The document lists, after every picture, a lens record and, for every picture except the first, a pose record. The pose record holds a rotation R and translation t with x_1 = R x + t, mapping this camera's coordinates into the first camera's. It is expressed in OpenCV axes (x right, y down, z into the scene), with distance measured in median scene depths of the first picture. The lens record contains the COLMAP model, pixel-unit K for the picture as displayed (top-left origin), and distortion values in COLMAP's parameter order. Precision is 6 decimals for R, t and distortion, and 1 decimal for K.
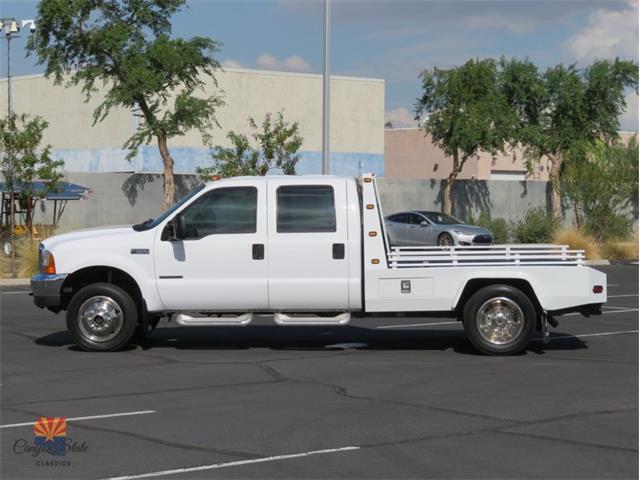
lens RADIAL K [[1712.3, 0, 319.9], [0, 1712.3, 240.2], [0, 0, 1]] dist [0.020326, 0.396270]
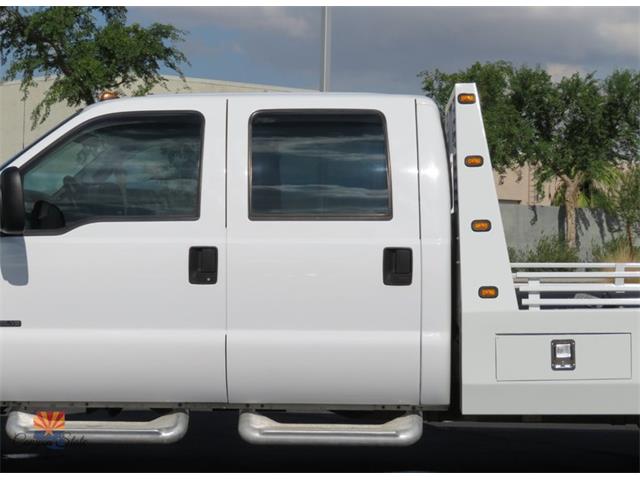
lens RADIAL K [[1676.8, 0, 296.0], [0, 1676.8, 240.2], [0, 0, 1]] dist [-0.021195, -0.228614]
pose [[0.999916, 0.012850, 0.001884, -0.004634], [-0.012809, 0.999704, -0.020692, 0.002820], [-0.002149, 0.020666, 0.999784, 0.190526]]
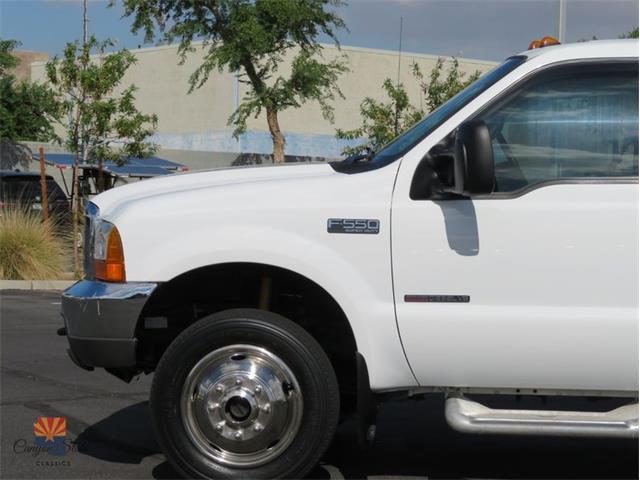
lens RADIAL K [[1666.4, 0, 333.9], [0, 1666.4, 238.4], [0, 0, 1]] dist [0.020299, 0.003554]
pose [[0.998972, 0.023649, -0.038668, -0.030751], [-0.023771, 0.999714, -0.002704, 0.003264], [0.038593, 0.003620, 0.999248, 0.206779]]
